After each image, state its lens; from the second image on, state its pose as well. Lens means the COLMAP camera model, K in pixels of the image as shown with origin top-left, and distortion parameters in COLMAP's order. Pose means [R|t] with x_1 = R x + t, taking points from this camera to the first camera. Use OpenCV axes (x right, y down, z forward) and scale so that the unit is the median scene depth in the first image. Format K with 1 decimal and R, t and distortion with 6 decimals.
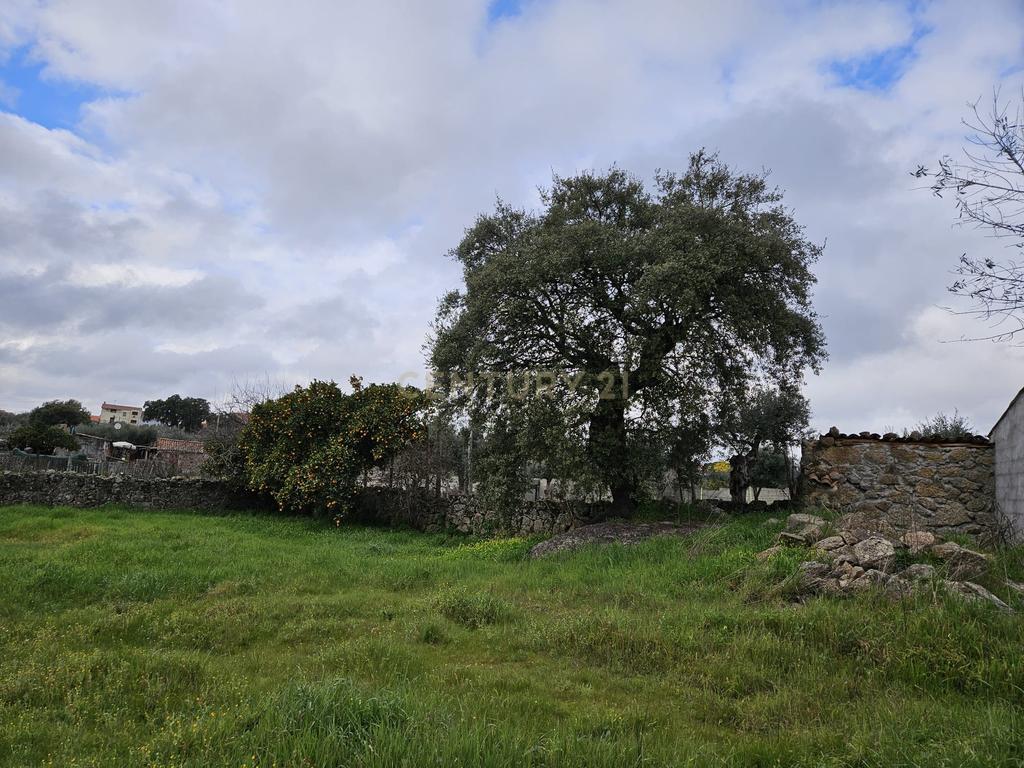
lens RADIAL K [[679.5, 0, 511.1], [0, 679.5, 402.7], [0, 0, 1]] dist [0.089805, -0.083438]
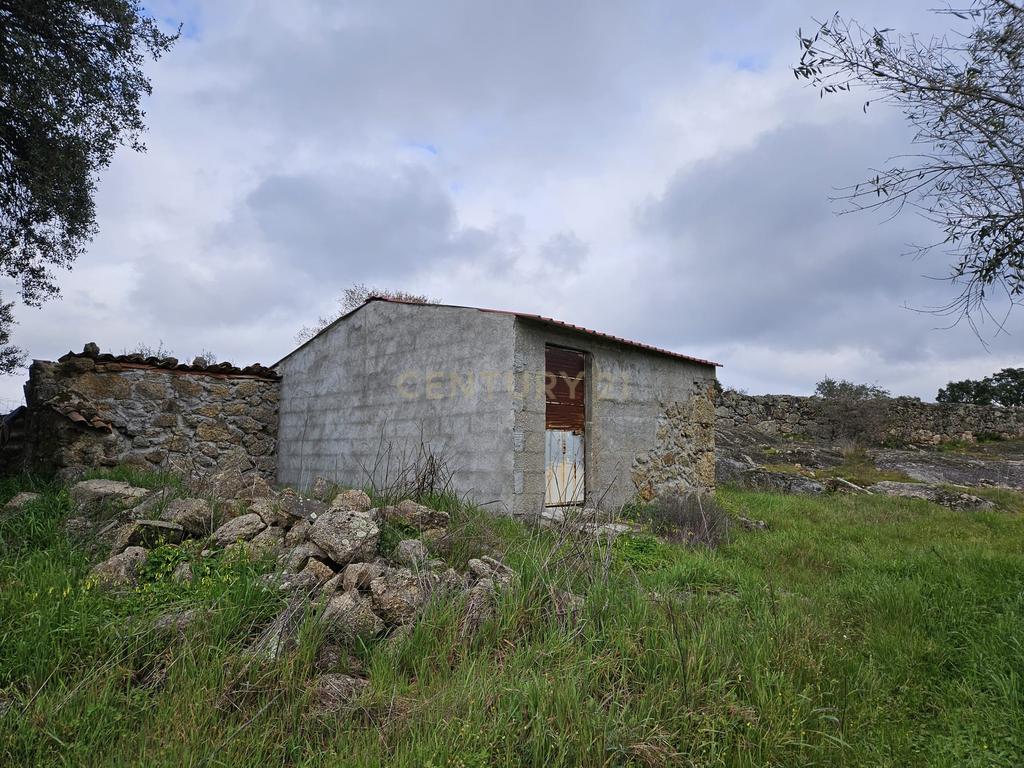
lens RADIAL K [[678.9, 0, 501.8], [0, 678.9, 391.1], [0, 0, 1]] dist [0.088538, -0.081925]
pose [[0.389253, 0.026993, 0.920735, 0.009093], [-0.085299, 0.996332, 0.006852, 0.046685], [-0.917173, -0.081205, 0.390127, 0.408449]]
